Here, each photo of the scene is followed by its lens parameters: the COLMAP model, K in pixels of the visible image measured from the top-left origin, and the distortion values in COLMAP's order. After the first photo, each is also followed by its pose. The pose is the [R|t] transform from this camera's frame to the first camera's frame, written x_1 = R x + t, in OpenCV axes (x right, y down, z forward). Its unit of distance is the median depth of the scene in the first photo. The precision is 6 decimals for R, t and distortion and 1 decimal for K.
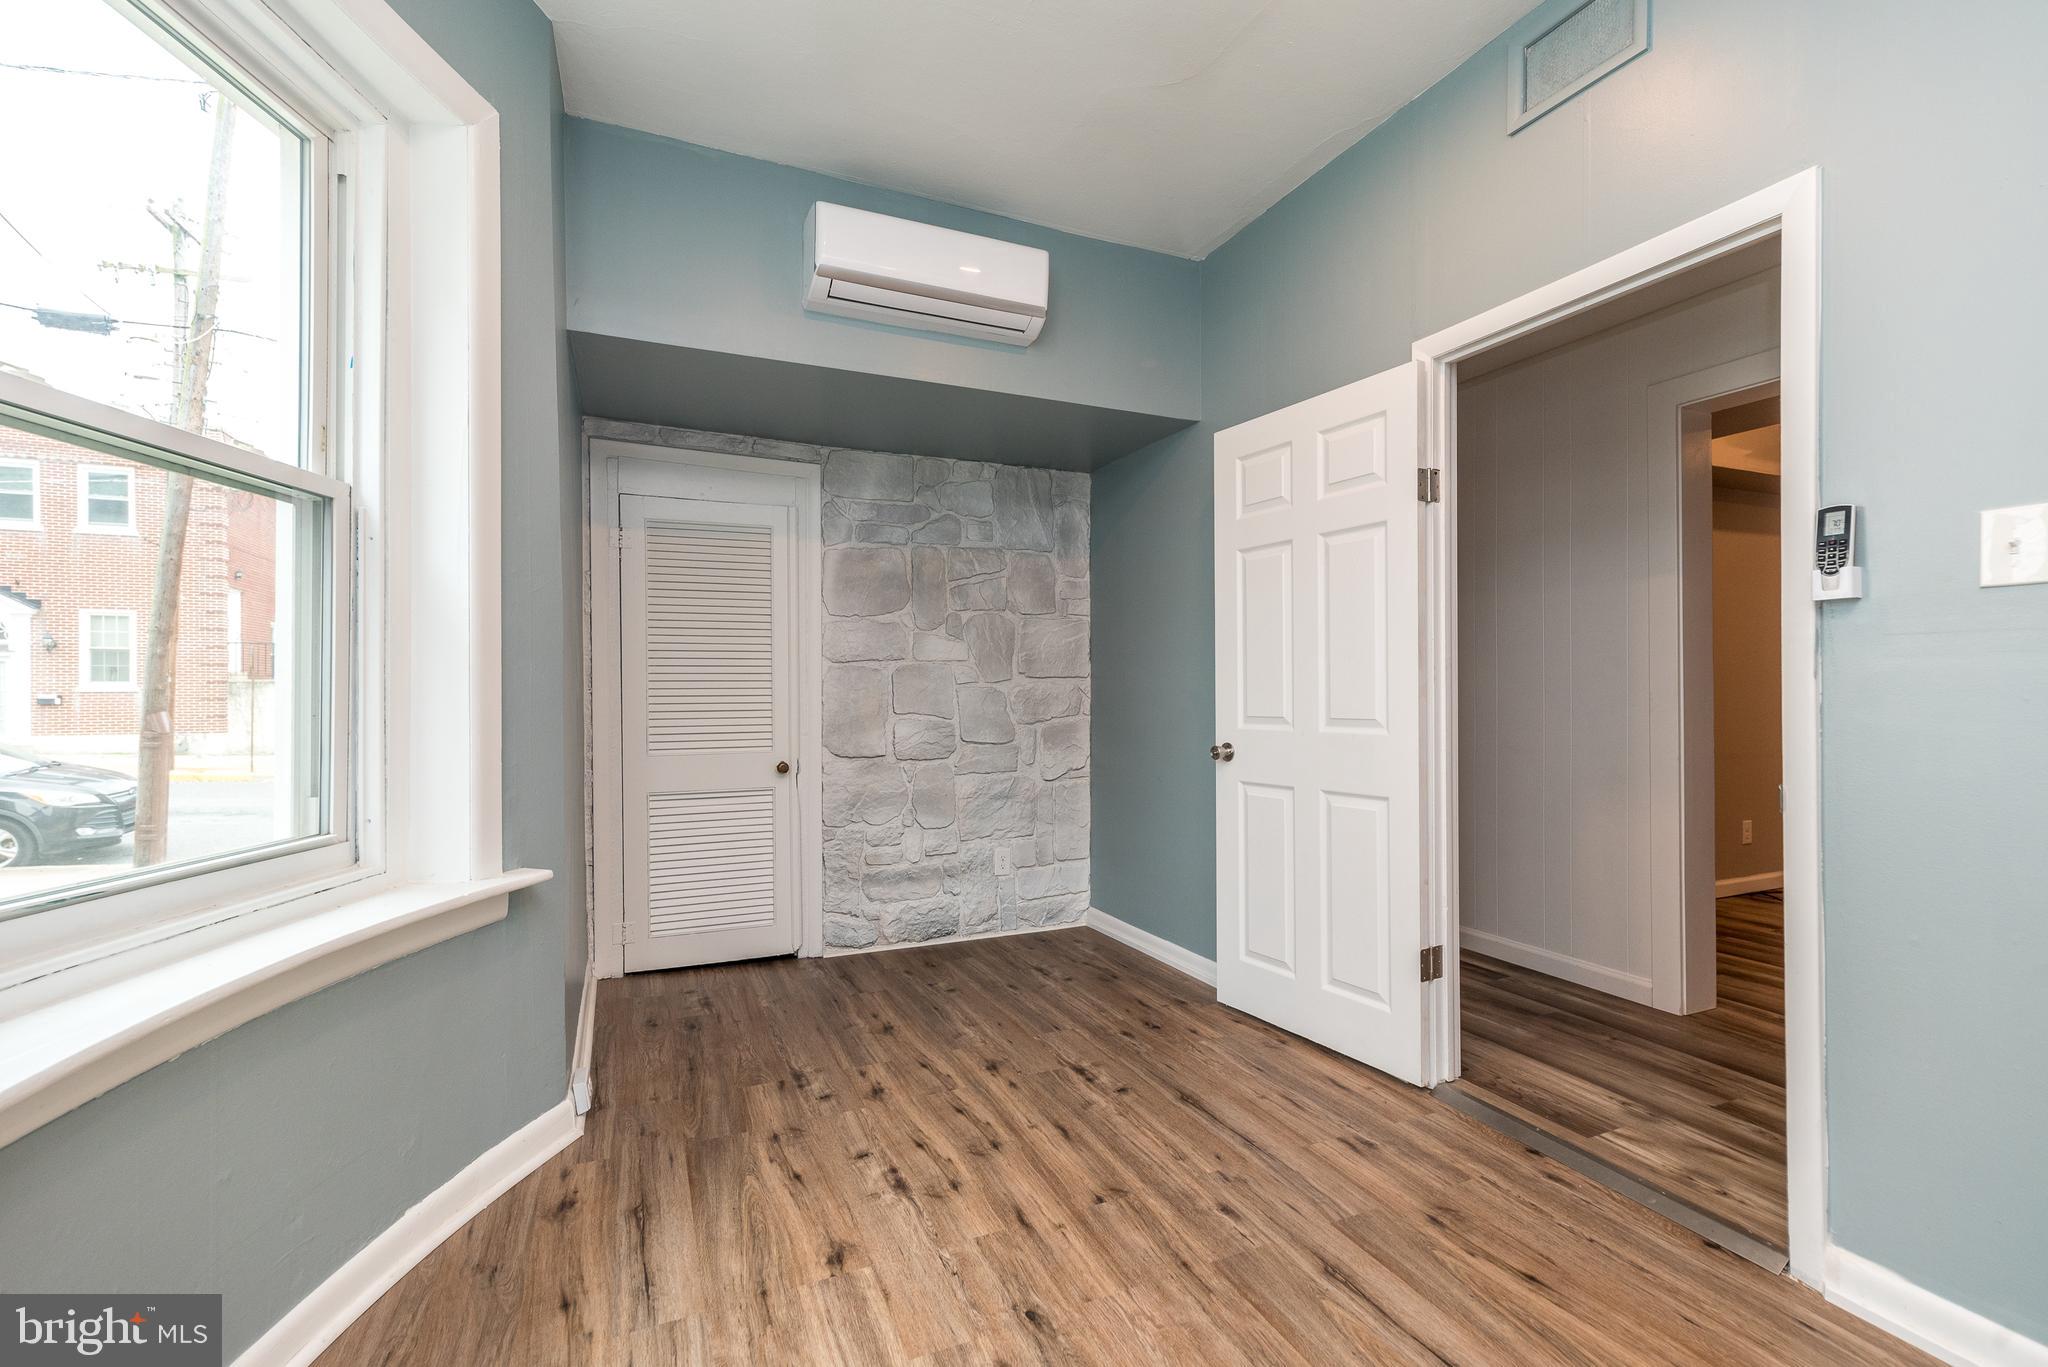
lens RADIAL K [[892.3, 0, 1021.0], [0, 892.3, 681.4], [0, 0, 1]] dist [0.018110, 0.000415]
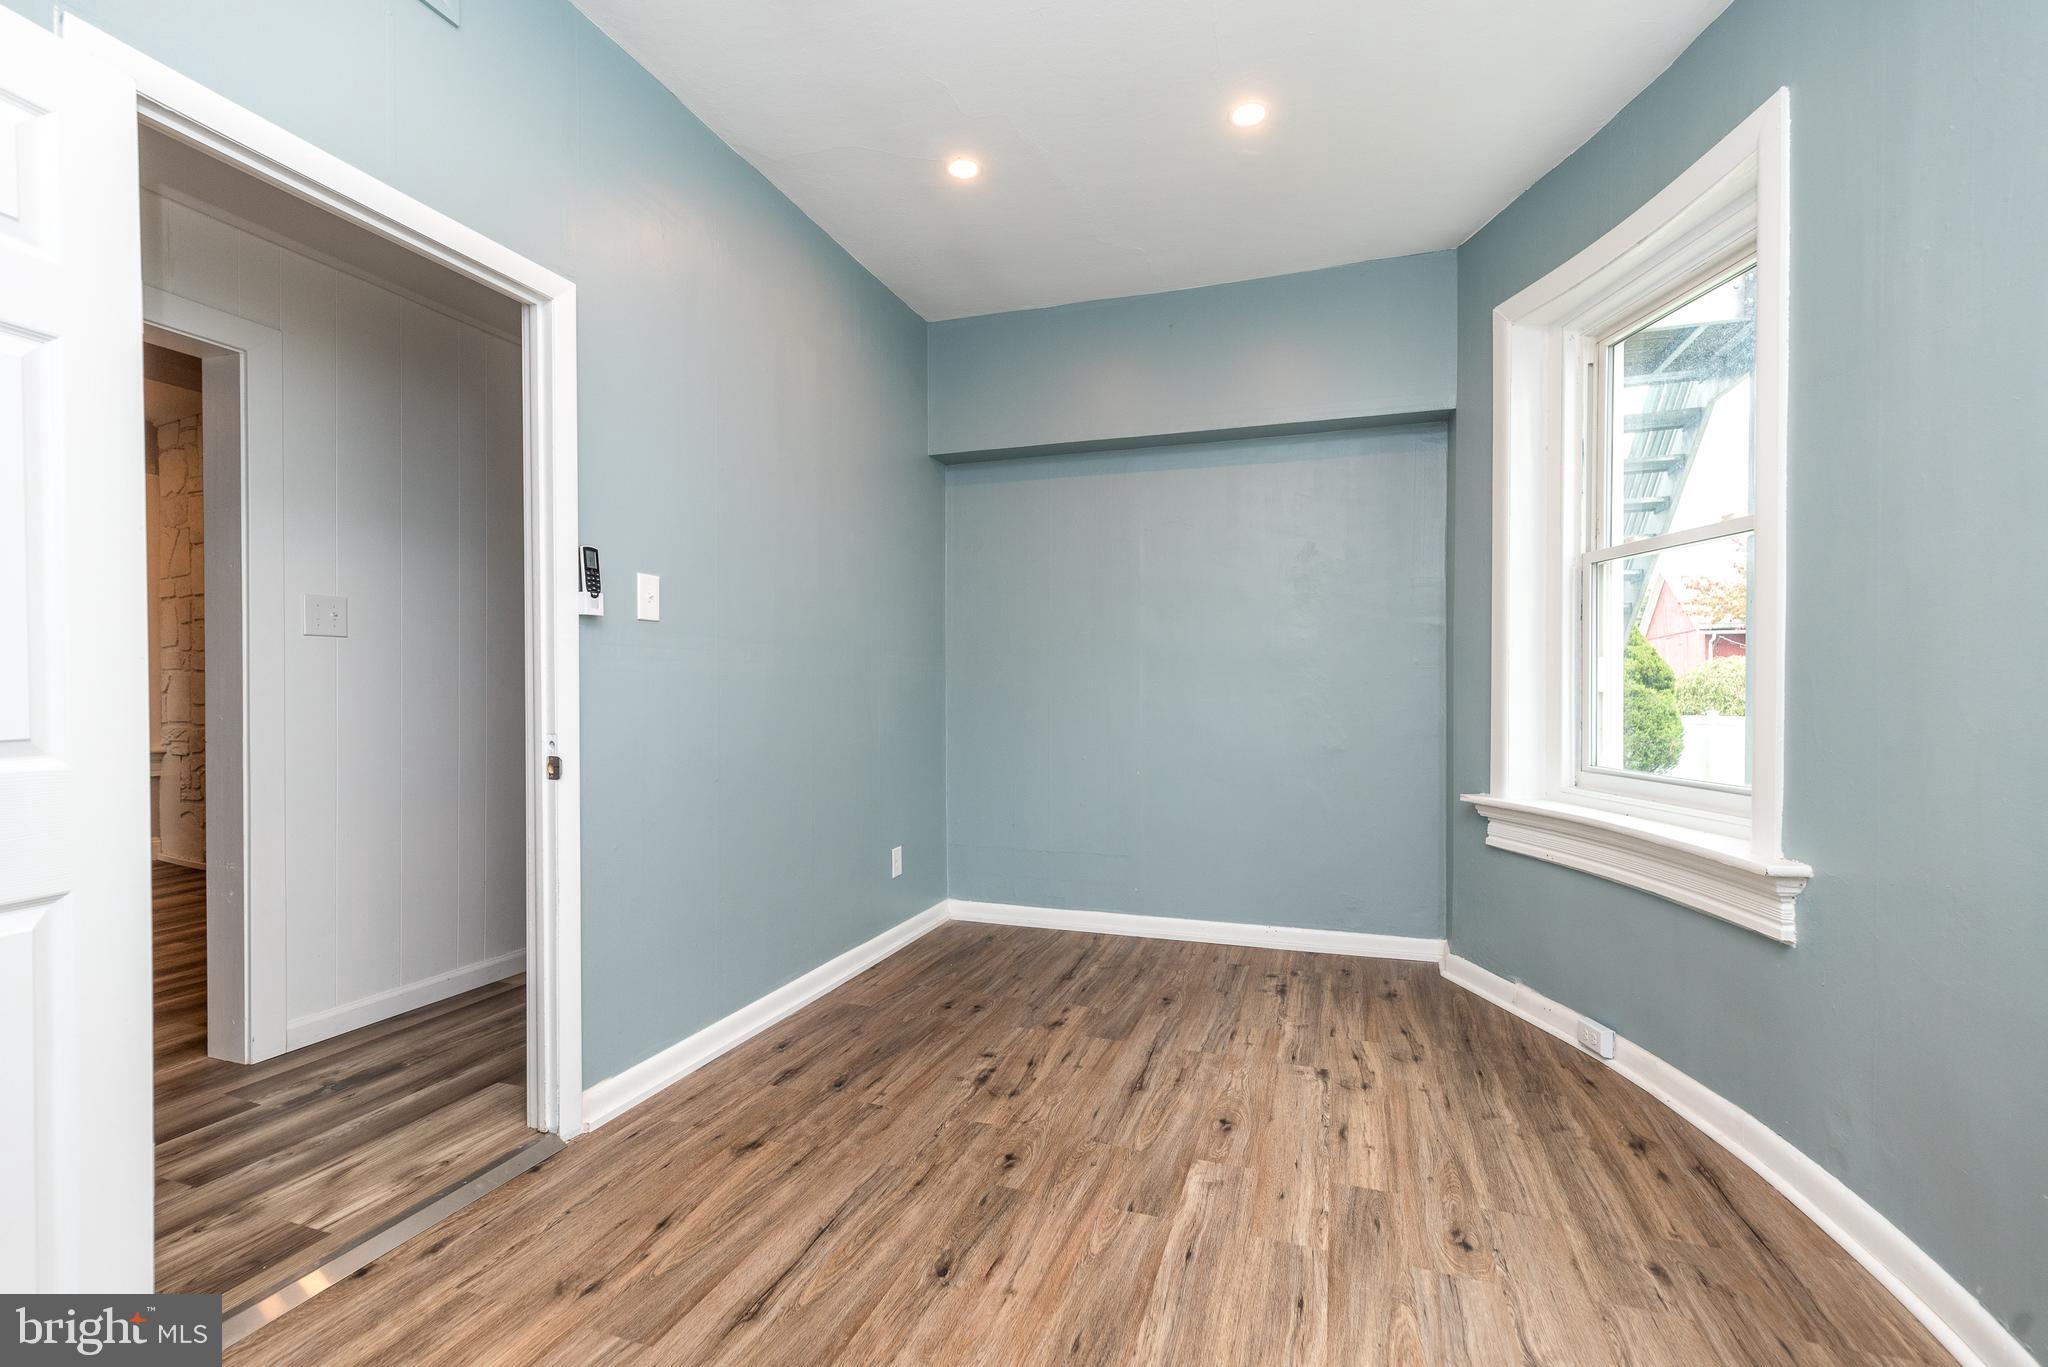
lens RADIAL K [[892.3, 0, 1020.4], [0, 892.3, 689.8], [0, 0, 1]] dist [0.018110, 0.000415]
pose [[-0.721057, 0.001014, 0.692875, -0.456101], [-0.001384, 0.999995, -0.002904, 0.021413], [-0.692875, -0.003053, -0.721052, 1.375085]]
